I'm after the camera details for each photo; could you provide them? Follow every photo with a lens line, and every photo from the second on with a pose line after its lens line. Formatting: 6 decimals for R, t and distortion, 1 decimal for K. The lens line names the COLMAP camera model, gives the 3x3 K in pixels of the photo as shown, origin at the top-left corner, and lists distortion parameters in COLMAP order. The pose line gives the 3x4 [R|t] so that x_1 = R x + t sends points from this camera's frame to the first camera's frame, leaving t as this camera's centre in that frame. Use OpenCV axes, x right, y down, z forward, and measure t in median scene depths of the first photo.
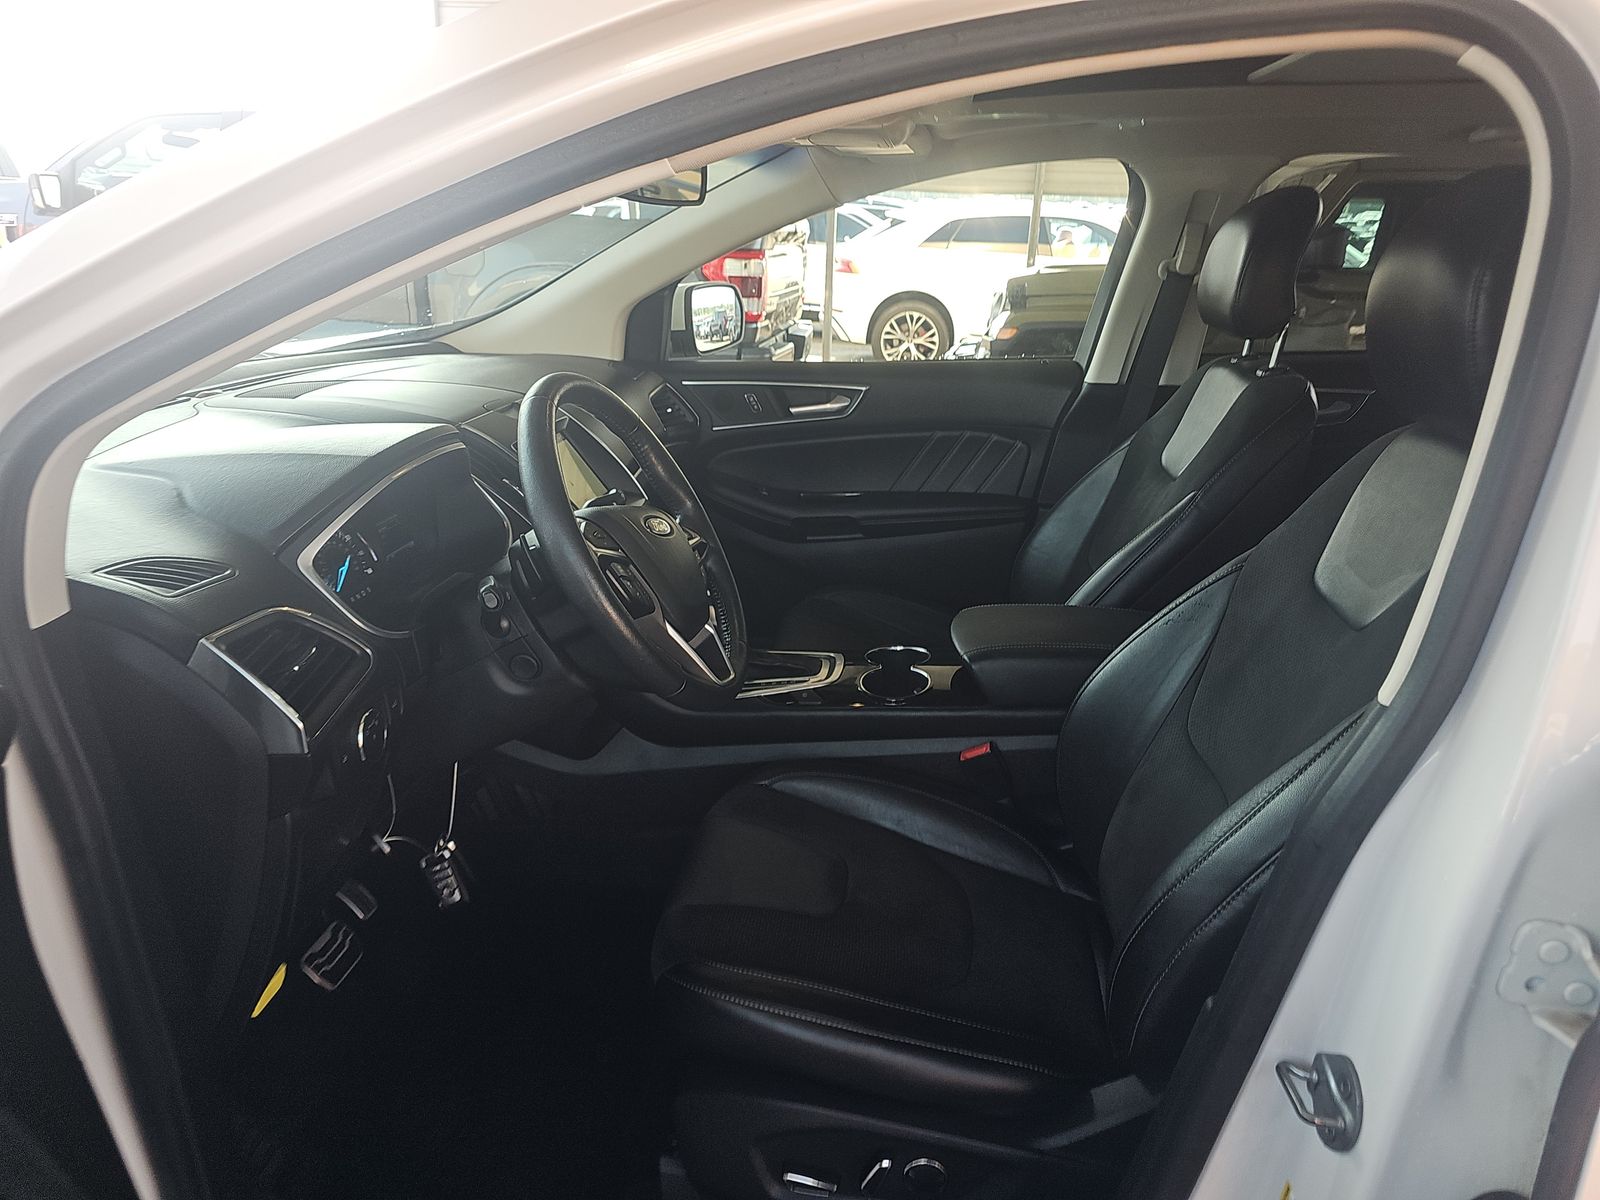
lens RADIAL K [[1056.5, 0, 800.0], [0, 1056.5, 600.0], [0, 0, 1]] dist [0.131769, -0.001270]
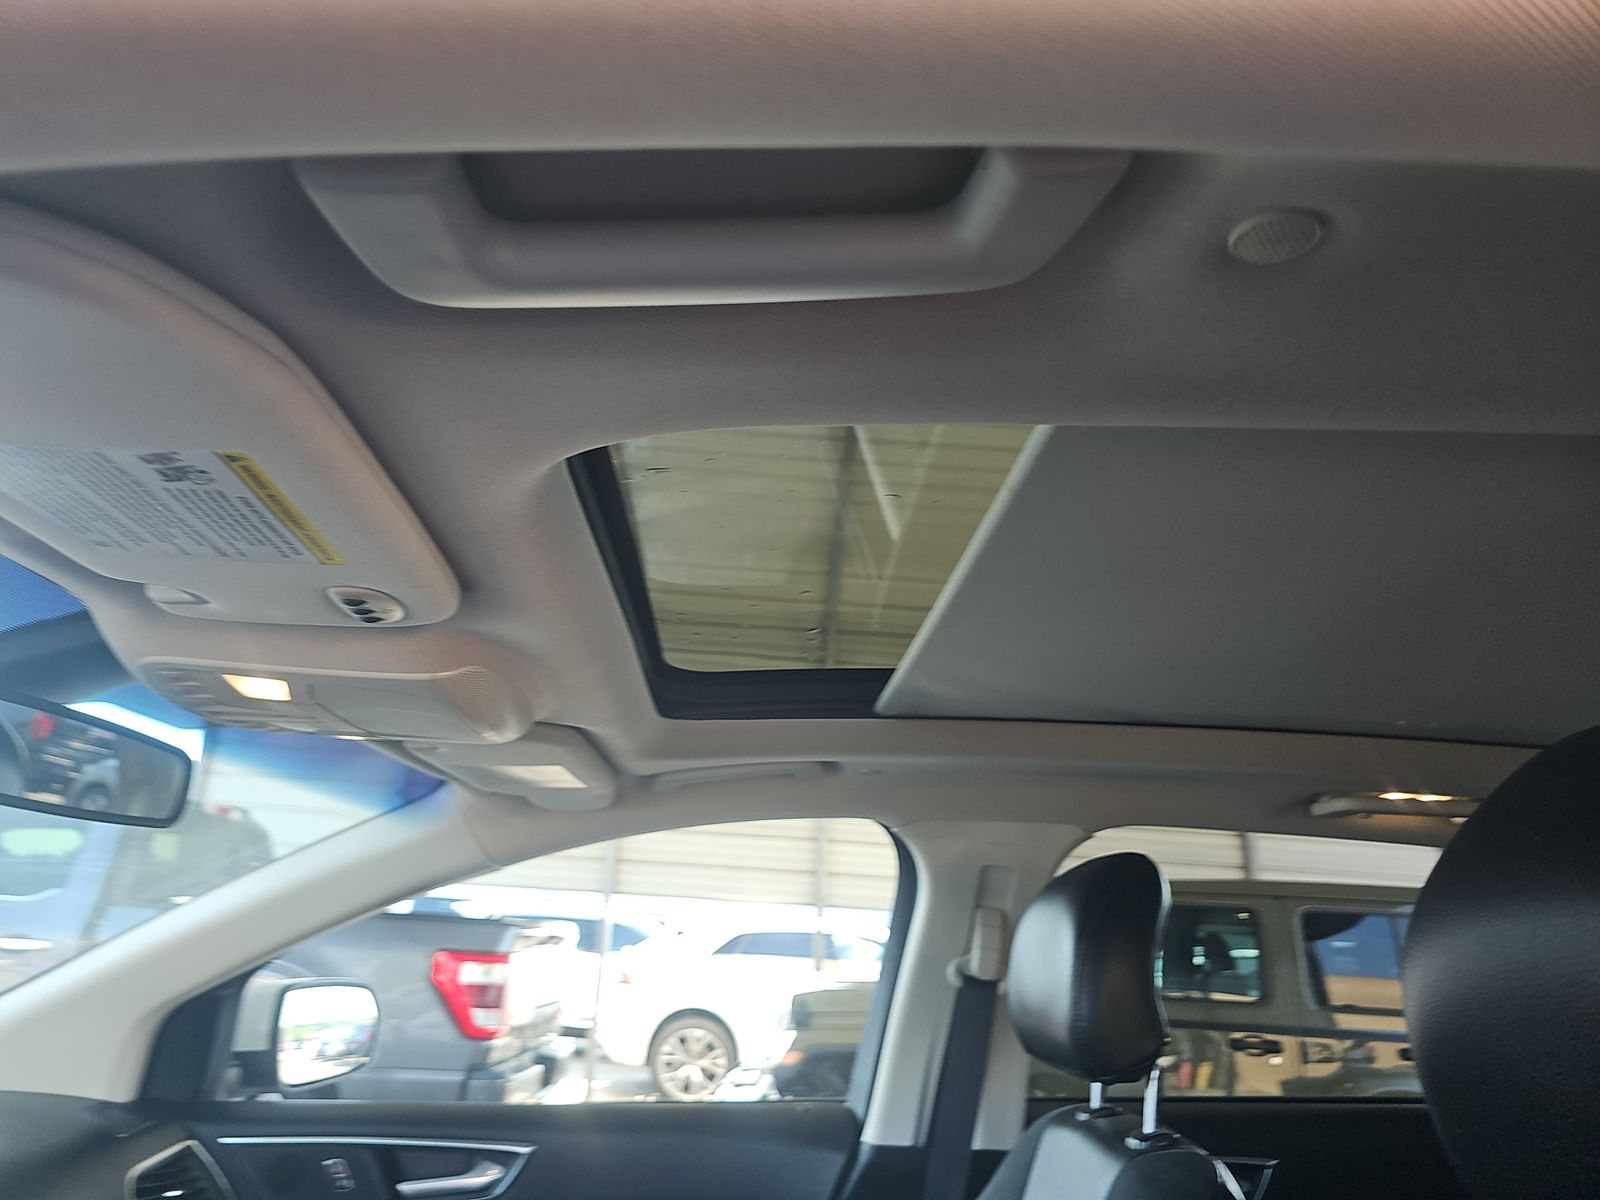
lens RADIAL K [[1094.4, 0, 800.0], [0, 1094.4, 600.0], [0, 0, 1]] dist [0.006632, -0.001118]
pose [[0.983921, 0.074582, 0.162286, 0.055212], [0.036699, 0.804824, -0.592378, -0.044117], [-0.174793, 0.588809, 0.789146, 0.170431]]
